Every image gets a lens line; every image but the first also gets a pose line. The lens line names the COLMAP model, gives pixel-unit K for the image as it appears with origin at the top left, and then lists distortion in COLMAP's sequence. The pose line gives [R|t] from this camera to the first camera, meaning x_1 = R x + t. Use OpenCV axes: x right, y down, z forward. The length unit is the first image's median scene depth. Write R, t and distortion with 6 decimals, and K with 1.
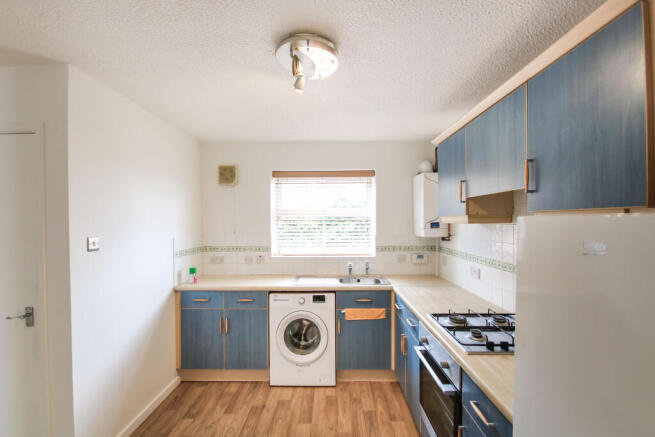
lens RADIAL K [[303.4, 0, 330.2], [0, 303.4, 222.7], [0, 0, 1]] dist [-0.001411, -0.007315]
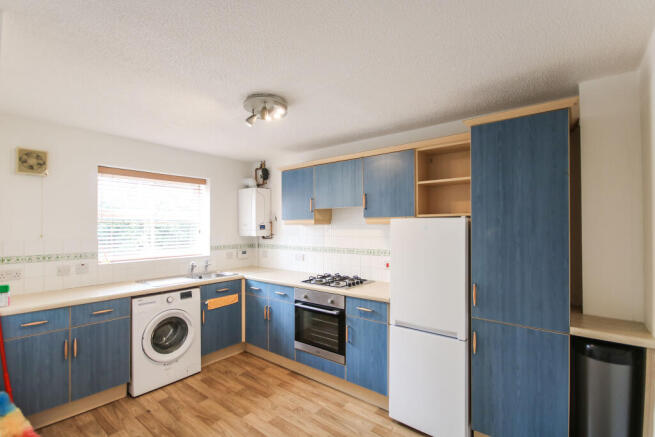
lens RADIAL K [[303.4, 0, 328.8], [0, 303.4, 222.1], [0, 0, 1]] dist [-0.001411, -0.007315]
pose [[0.613386, 0.014570, 0.789649, -0.570180], [0.007165, 0.999686, -0.024012, 0.021332], [-0.789750, 0.020386, 0.613089, -0.061158]]
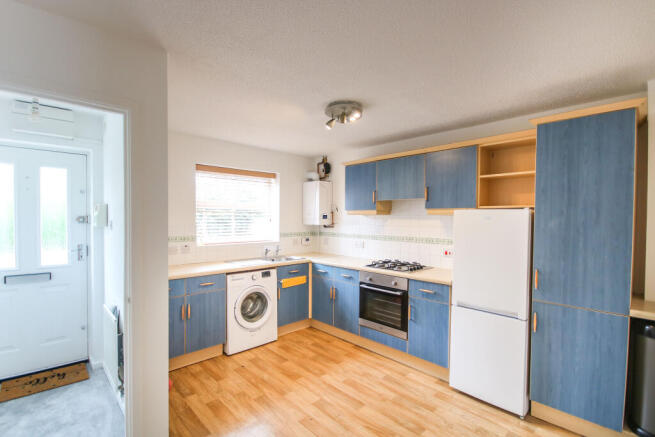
lens RADIAL K [[303.4, 0, 327.2], [0, 303.4, 222.8], [0, 0, 1]] dist [-0.001411, -0.007315]
pose [[0.714679, -0.002360, 0.699449, -0.725174], [-0.004258, 0.999961, 0.007724, 0.026806], [-0.699440, -0.008498, 0.714641, -0.071226]]
